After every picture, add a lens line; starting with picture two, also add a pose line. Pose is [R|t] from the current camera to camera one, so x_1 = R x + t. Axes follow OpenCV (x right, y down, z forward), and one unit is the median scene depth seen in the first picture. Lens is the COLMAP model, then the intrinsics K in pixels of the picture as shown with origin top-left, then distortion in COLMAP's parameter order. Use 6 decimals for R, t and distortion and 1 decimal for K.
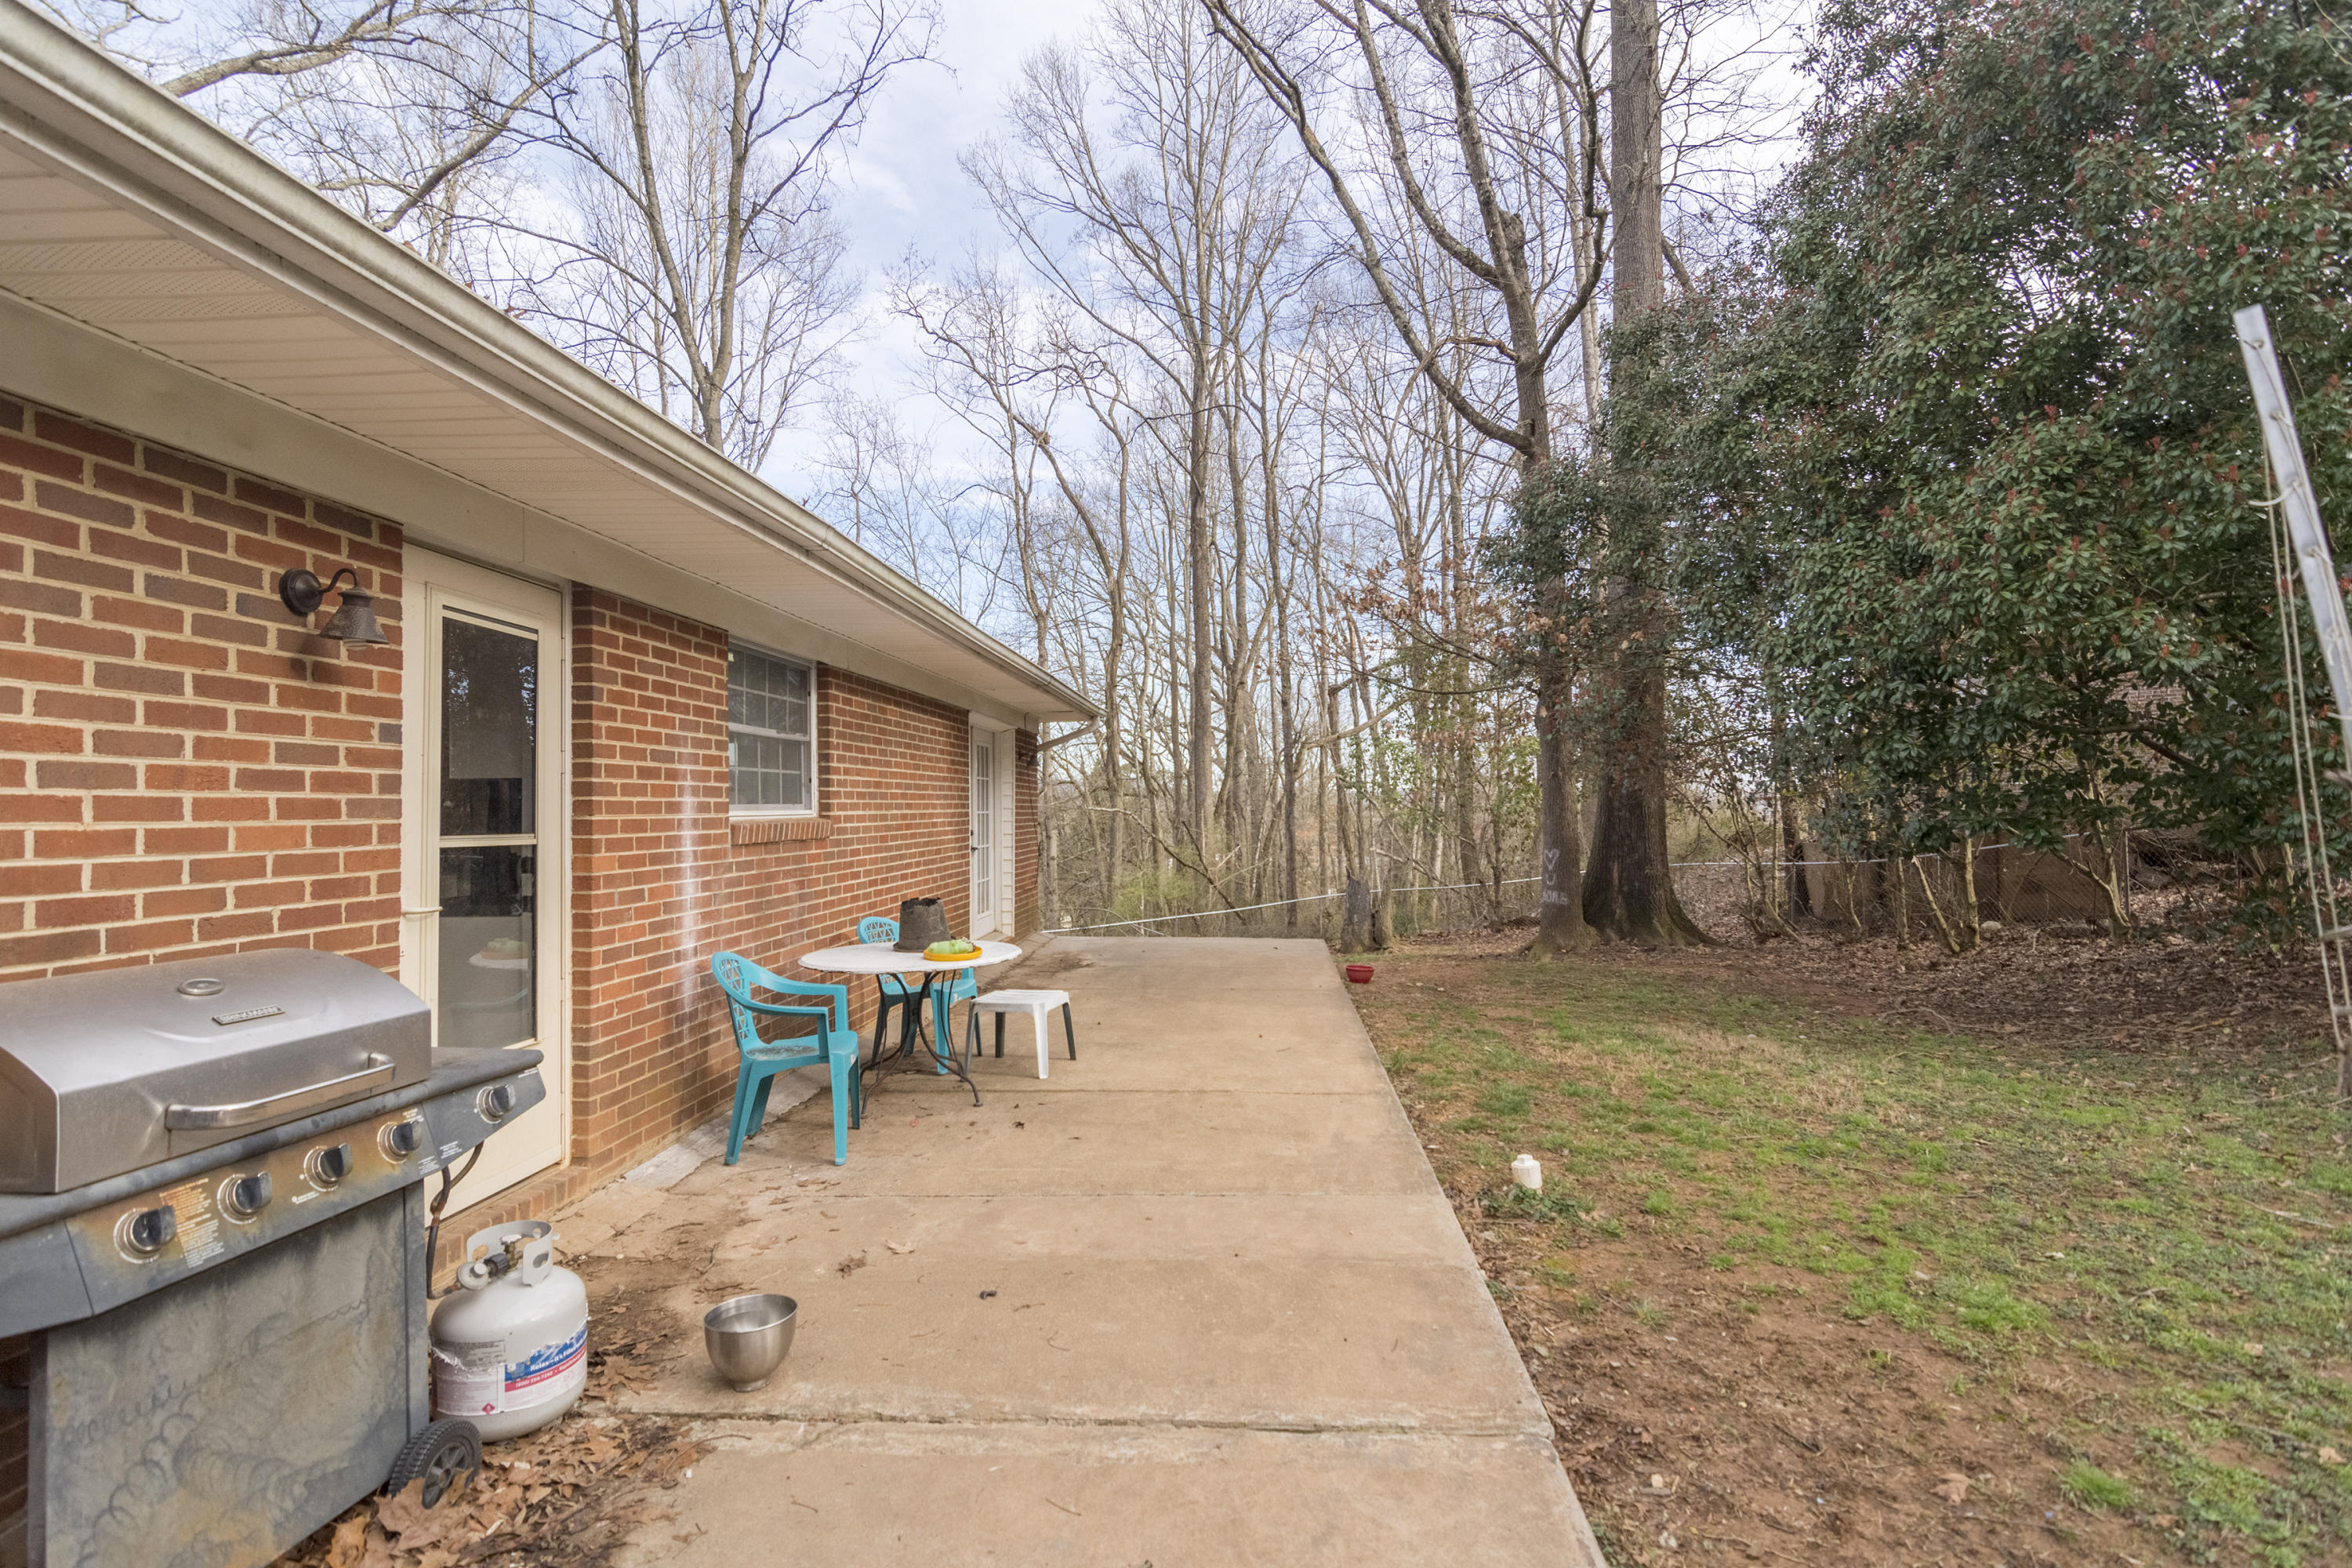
lens RADIAL K [[1138.7, 0, 1177.2], [0, 1138.7, 796.5], [0, 0, 1]] dist [-0.000152, 0.000095]
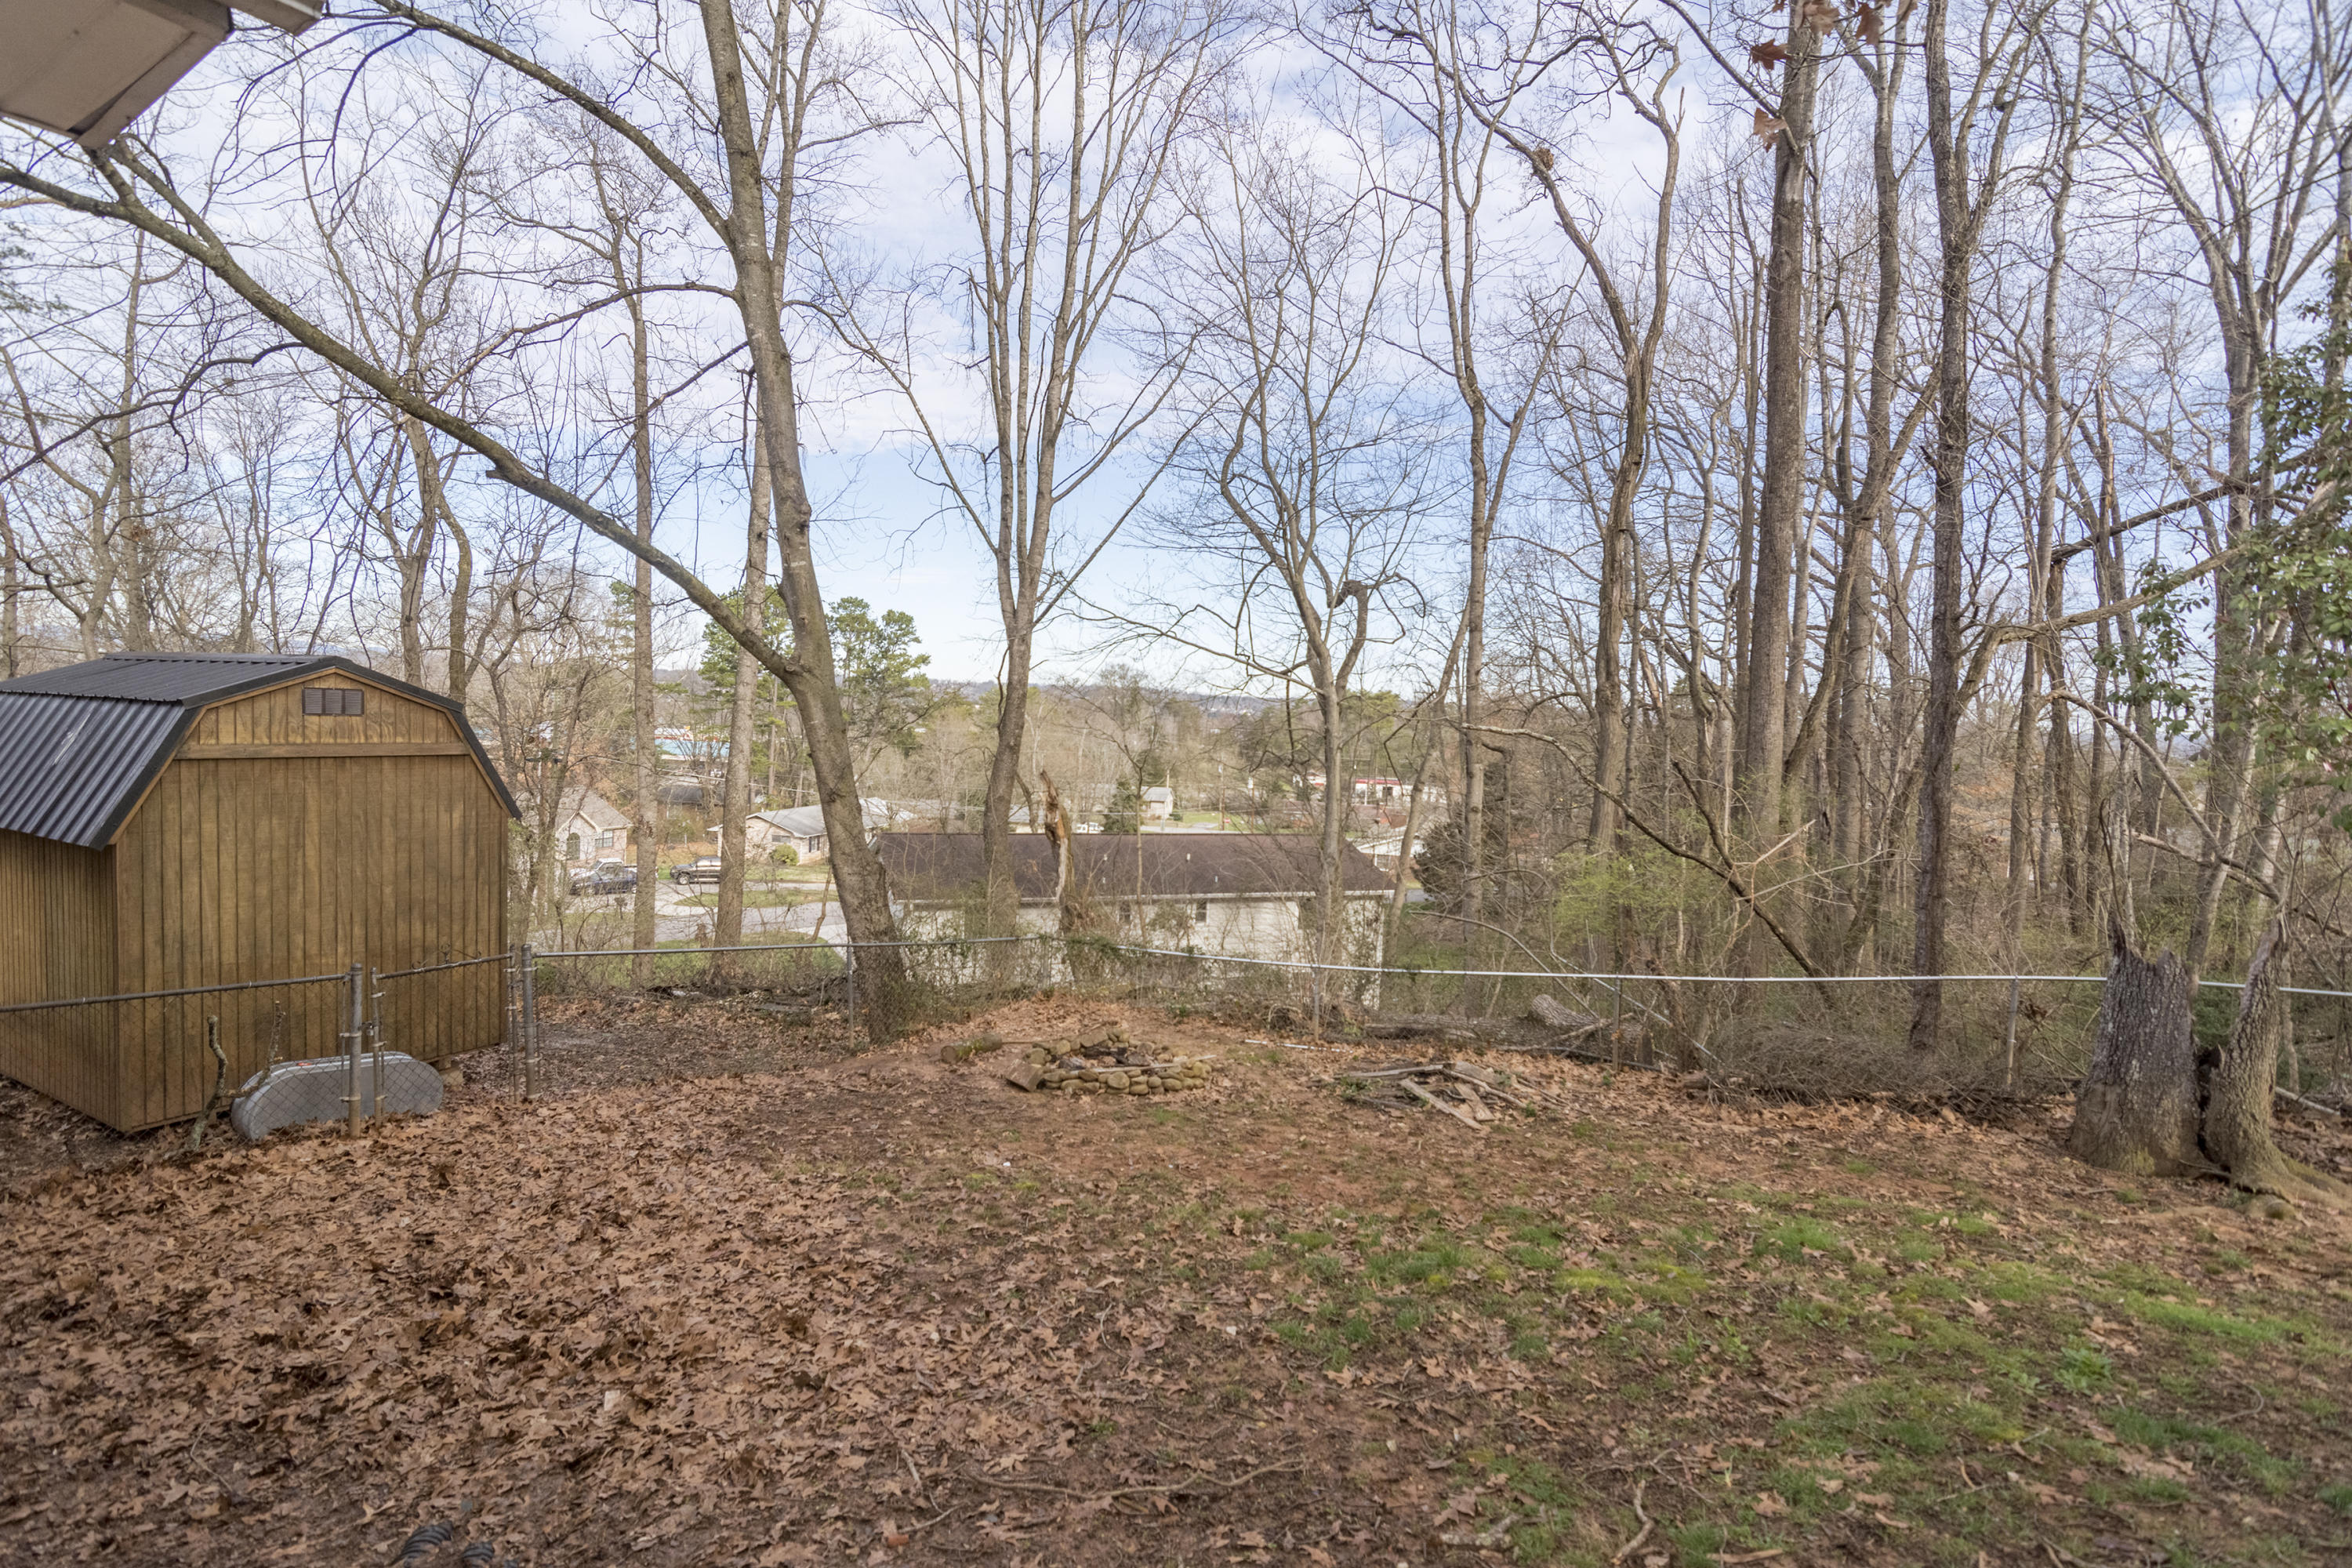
lens RADIAL K [[1168.4, 0, 1176.0], [0, 1168.4, 784.0], [0, 0, 1]] dist [-0.001978, -0.000102]
pose [[0.878850, 0.059916, -0.473322, 0.285322], [-0.033393, 0.997375, 0.064250, 0.036350], [0.475929, -0.040660, 0.878544, 2.513164]]
